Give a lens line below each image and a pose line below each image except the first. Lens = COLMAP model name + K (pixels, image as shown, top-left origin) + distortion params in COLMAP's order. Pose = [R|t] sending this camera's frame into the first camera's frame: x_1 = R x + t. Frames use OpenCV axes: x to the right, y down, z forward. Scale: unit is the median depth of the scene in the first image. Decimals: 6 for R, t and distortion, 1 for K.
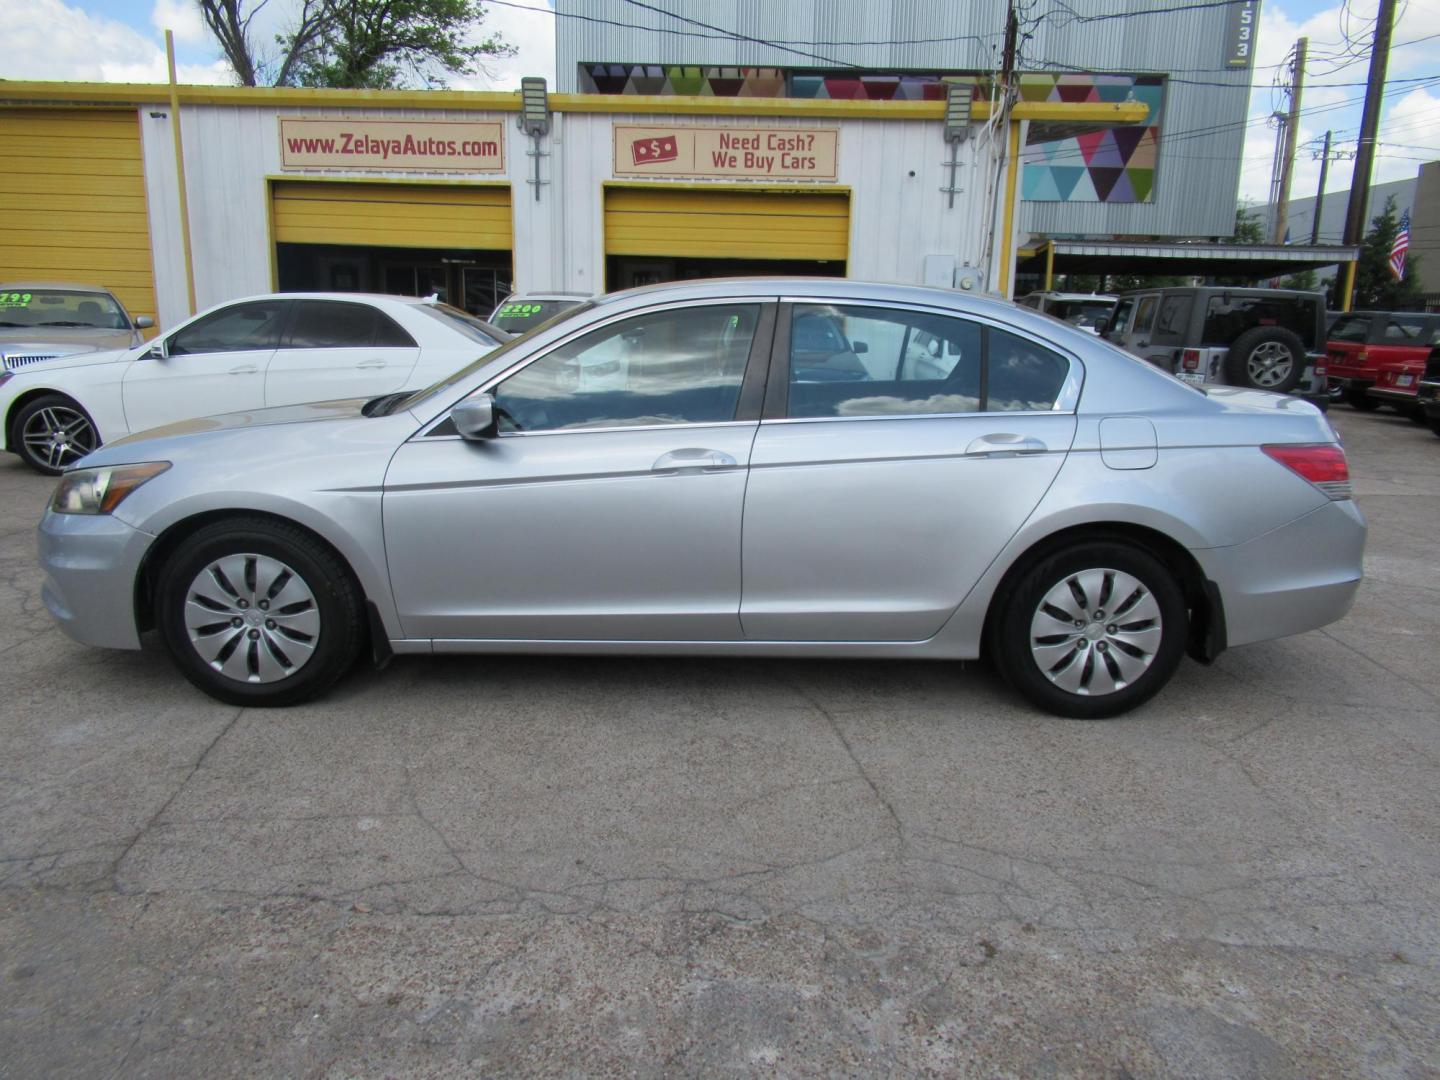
lens RADIAL K [[1094.0, 0, 710.4], [0, 1094.0, 541.2], [0, 0, 1]] dist [-0.008817, 0.011211]
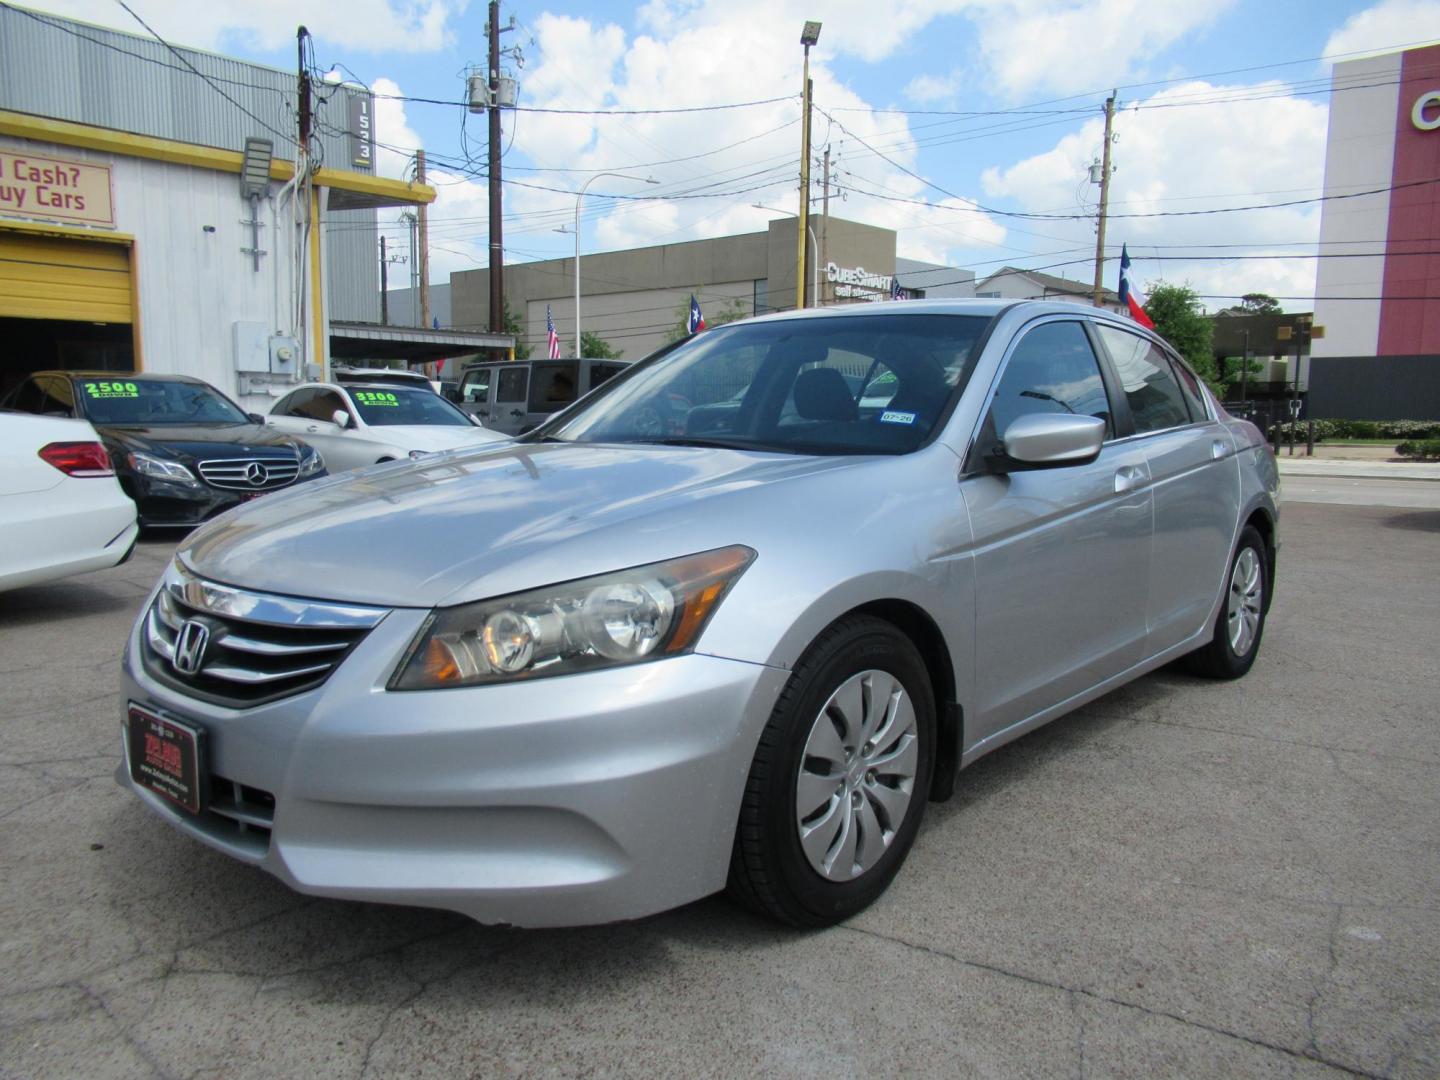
lens RADIAL K [[1094.0, 0, 710.4], [0, 1094.0, 541.2], [0, 0, 1]] dist [-0.008817, 0.011211]
pose [[0.657175, -0.103720, 0.746567, -0.237194], [0.163586, 0.986505, -0.006944, -0.018349], [-0.735772, 0.126692, 0.665274, 0.157934]]
